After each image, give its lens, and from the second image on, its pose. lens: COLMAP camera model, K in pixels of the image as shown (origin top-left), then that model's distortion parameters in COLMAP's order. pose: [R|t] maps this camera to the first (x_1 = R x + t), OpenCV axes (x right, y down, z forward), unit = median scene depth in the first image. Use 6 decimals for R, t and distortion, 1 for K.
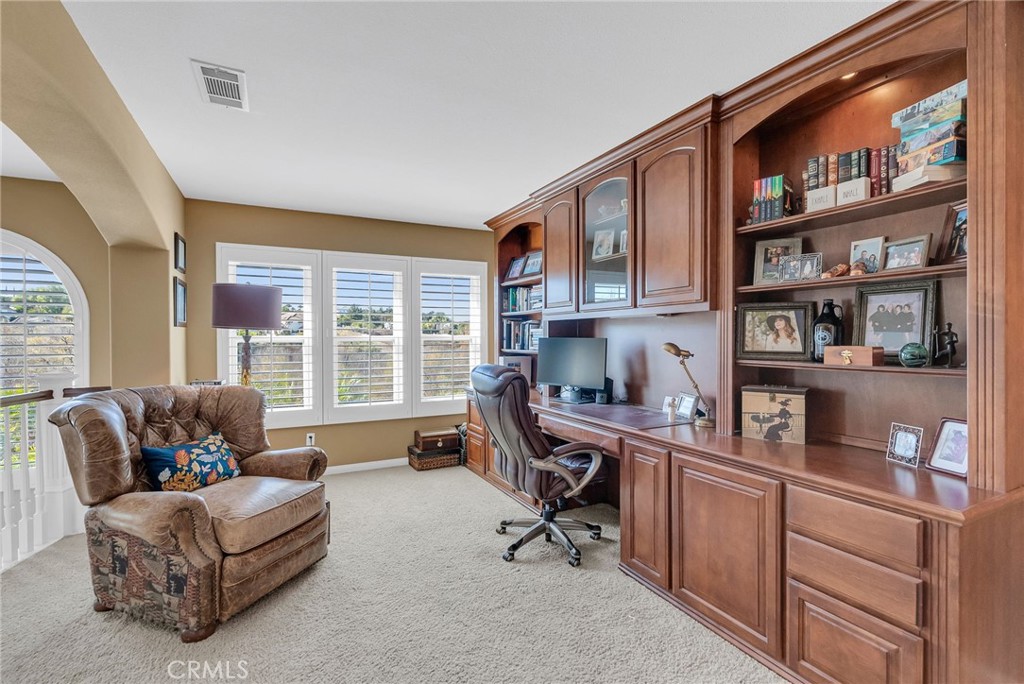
lens RADIAL K [[473.5, 0, 512.0], [0, 473.5, 342.0], [0, 0, 1]] dist [-0.000428, 0.000386]
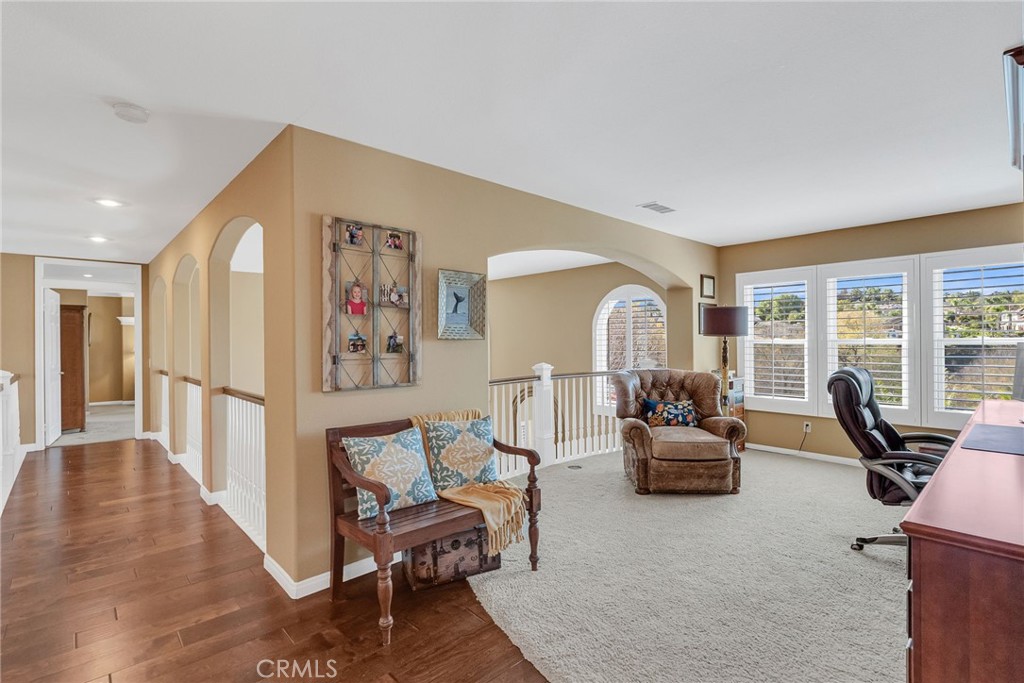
lens RADIAL K [[473.5, 0, 512.0], [0, 473.5, 341.5], [0, 0, 1]] dist [-0.000428, 0.000386]
pose [[0.274508, 0.004143, -0.961576, 0.842766], [-0.001461, 0.999991, 0.003891, -0.017835], [0.961584, 0.000337, 0.274511, -0.055035]]
